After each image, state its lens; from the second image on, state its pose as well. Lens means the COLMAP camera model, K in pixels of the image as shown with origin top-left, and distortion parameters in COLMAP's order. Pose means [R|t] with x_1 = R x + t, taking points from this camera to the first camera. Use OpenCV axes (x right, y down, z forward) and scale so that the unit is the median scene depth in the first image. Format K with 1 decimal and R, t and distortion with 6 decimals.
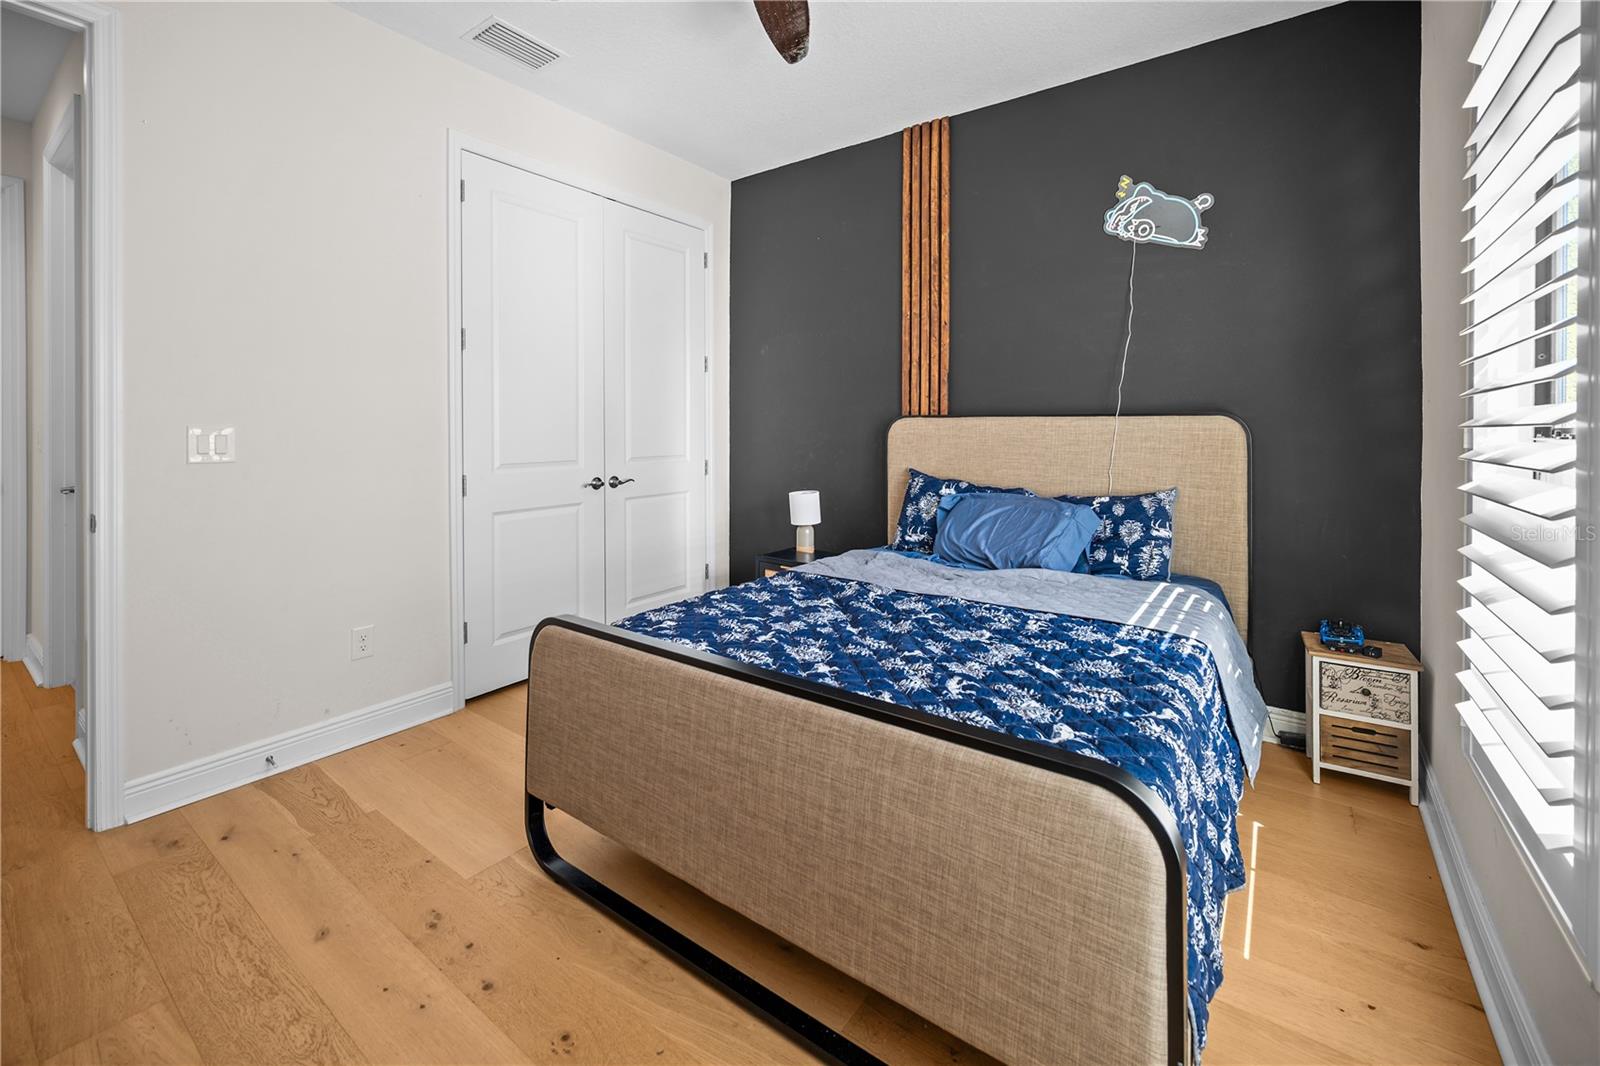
lens RADIAL K [[666.3, 0, 797.0], [0, 666.3, 399.2], [0, 0, 1]] dist [0.008958, -0.008107]
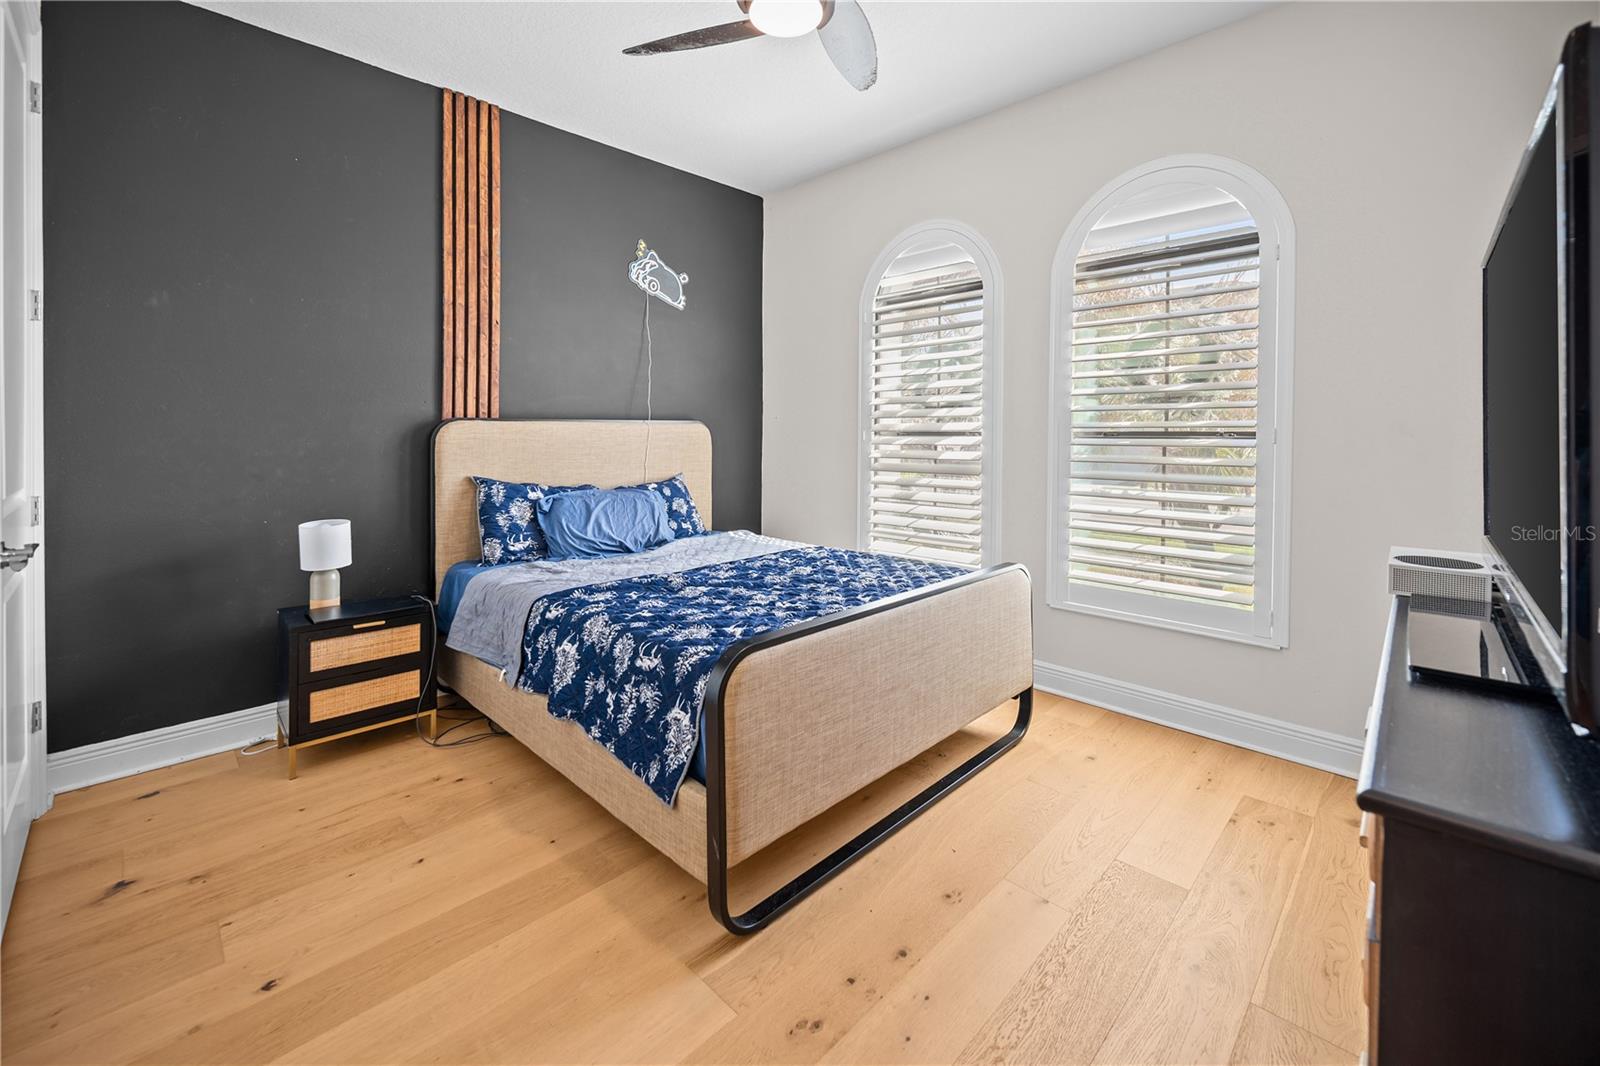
lens RADIAL K [[666.3, 0, 797.0], [0, 666.3, 399.2], [0, 0, 1]] dist [0.008958, -0.008107]
pose [[0.141560, 0.045923, 0.988864, -0.682359], [-0.042483, 0.998285, -0.040279, 0.017169], [-0.989018, -0.036308, 0.143268, 0.448409]]
